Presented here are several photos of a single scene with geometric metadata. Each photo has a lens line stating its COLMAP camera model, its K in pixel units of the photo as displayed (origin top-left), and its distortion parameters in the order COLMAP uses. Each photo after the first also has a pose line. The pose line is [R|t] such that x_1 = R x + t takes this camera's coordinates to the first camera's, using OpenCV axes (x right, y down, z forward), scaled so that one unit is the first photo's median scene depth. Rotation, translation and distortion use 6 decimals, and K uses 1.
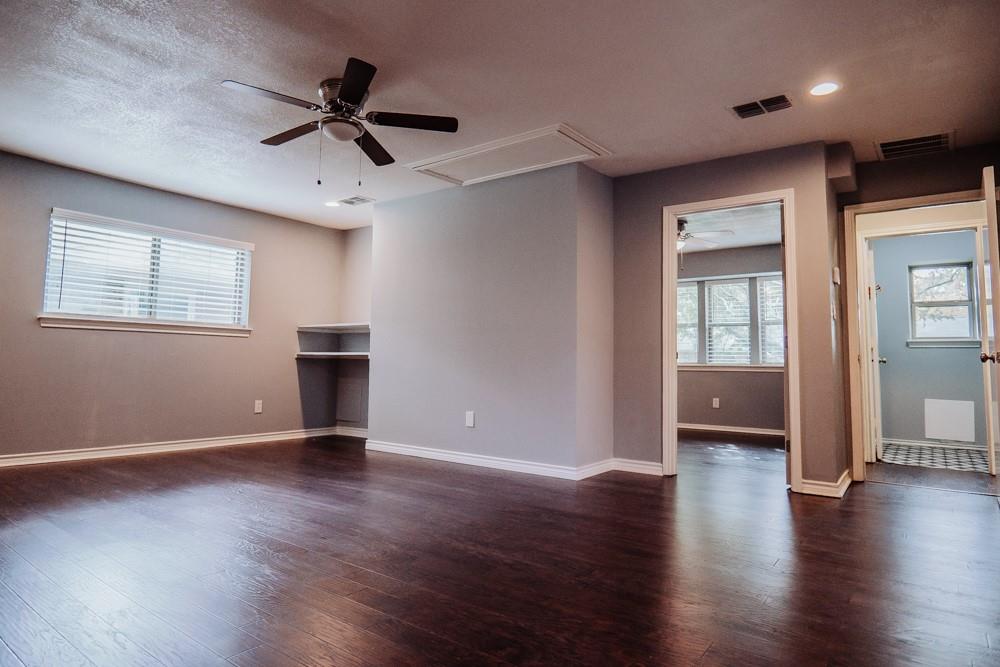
lens RADIAL K [[540.8, 0, 502.8], [0, 540.8, 327.0], [0, 0, 1]] dist [-0.017984, 0.002484]
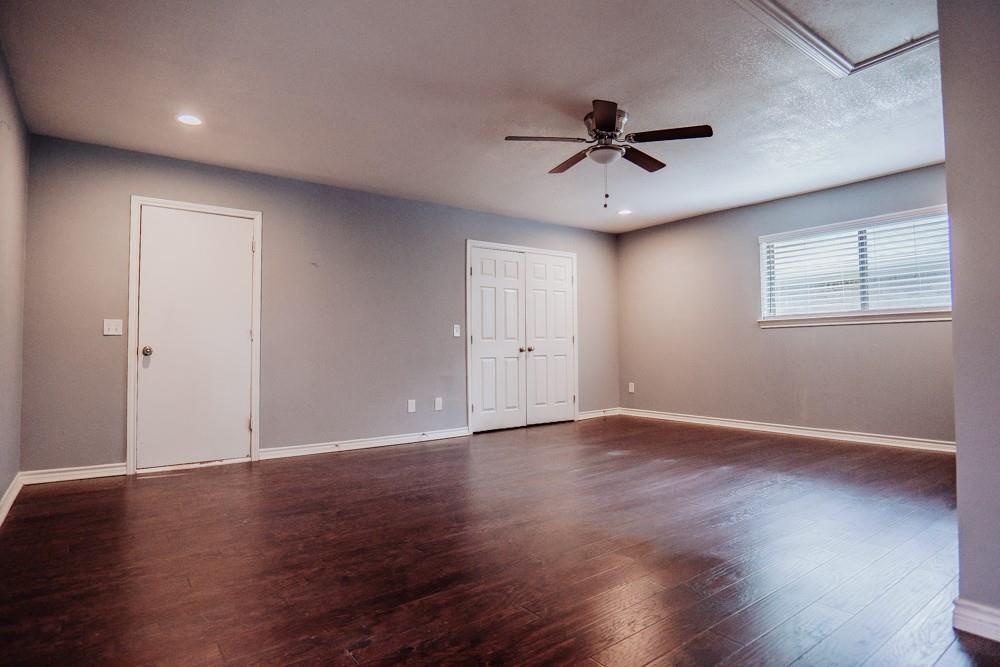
lens RADIAL K [[540.8, 0, 502.8], [0, 540.8, 327.0], [0, 0, 1]] dist [-0.017984, 0.002484]
pose [[-0.234890, -0.053830, -0.970530, 0.841736], [0.070132, 0.994925, -0.072157, 0.069512], [0.969489, -0.085014, -0.229922, 1.013570]]
